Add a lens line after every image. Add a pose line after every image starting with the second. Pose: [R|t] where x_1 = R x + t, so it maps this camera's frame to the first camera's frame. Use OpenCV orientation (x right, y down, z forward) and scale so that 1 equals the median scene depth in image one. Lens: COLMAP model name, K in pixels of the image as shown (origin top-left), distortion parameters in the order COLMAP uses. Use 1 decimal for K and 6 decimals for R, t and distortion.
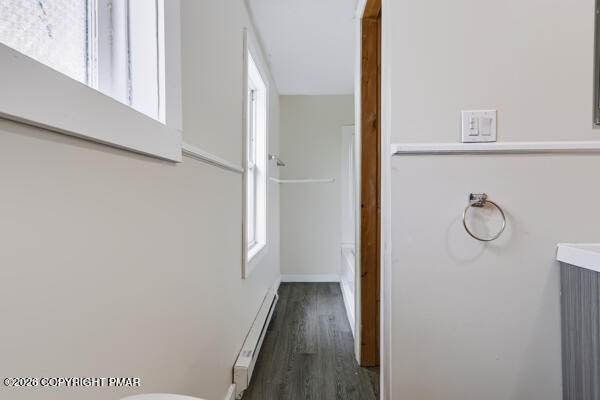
lens RADIAL K [[285.4, 0, 300.3], [0, 285.4, 198.5], [0, 0, 1]] dist [-0.001226, 0.003825]
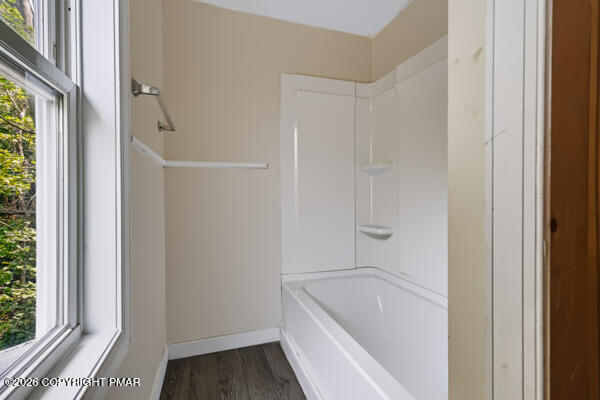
lens RADIAL K [[285.4, 0, 299.7], [0, 285.4, 204.2], [0, 0, 1]] dist [-0.001226, 0.003825]
pose [[0.930264, -0.008711, 0.366788, -0.035243], [0.004031, 0.999900, 0.013524, 0.005606], [-0.366870, -0.011102, 0.930206, 0.451448]]
